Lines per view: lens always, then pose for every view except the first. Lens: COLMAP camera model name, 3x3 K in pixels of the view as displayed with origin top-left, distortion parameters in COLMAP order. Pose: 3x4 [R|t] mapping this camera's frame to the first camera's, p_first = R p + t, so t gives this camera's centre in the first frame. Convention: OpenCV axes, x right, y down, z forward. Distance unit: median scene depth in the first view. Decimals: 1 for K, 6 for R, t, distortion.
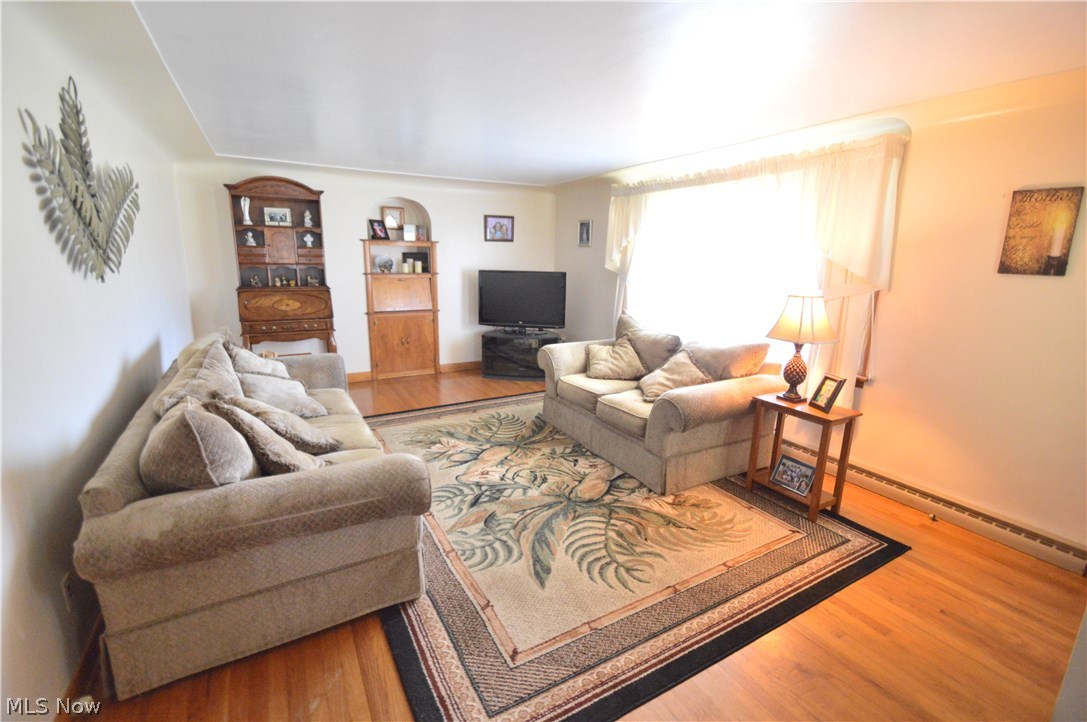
lens RADIAL K [[483.2, 0, 538.4], [0, 483.2, 357.9], [0, 0, 1]] dist [0.015915, -0.016575]
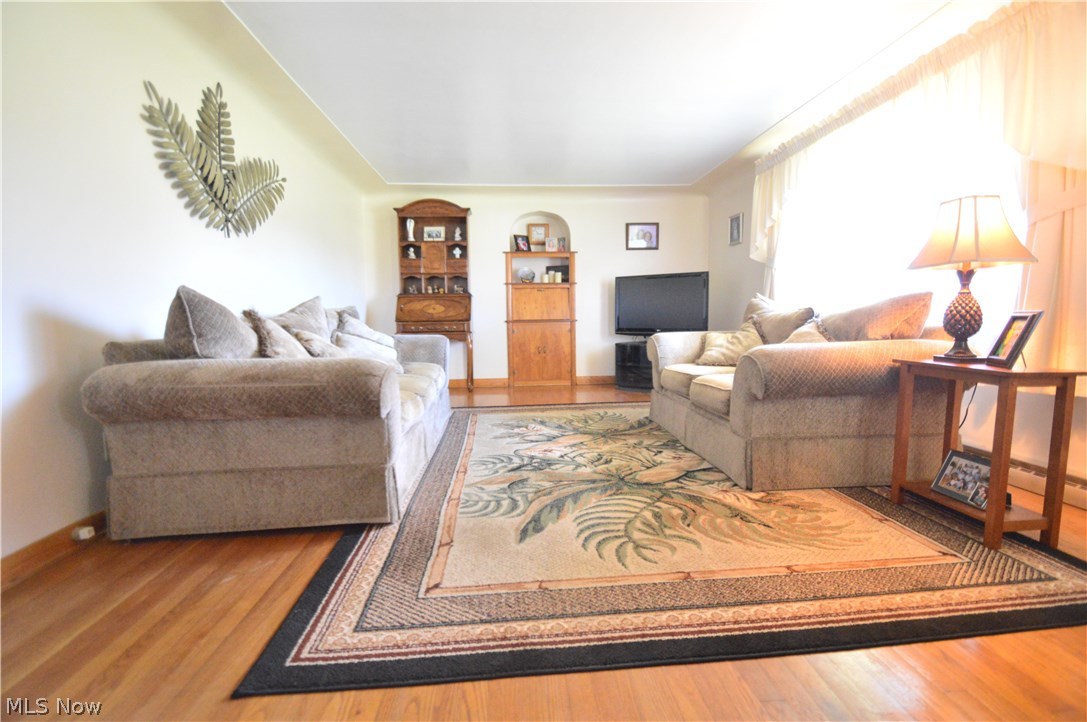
lens RADIAL K [[483.2, 0, 538.4], [0, 483.2, 357.9], [0, 0, 1]] dist [0.015915, -0.016575]
pose [[0.908536, 0.007584, -0.417737, 0.257336], [-0.059868, 0.991881, -0.112200, 0.174299], [0.413494, 0.126947, 0.901614, 0.161198]]
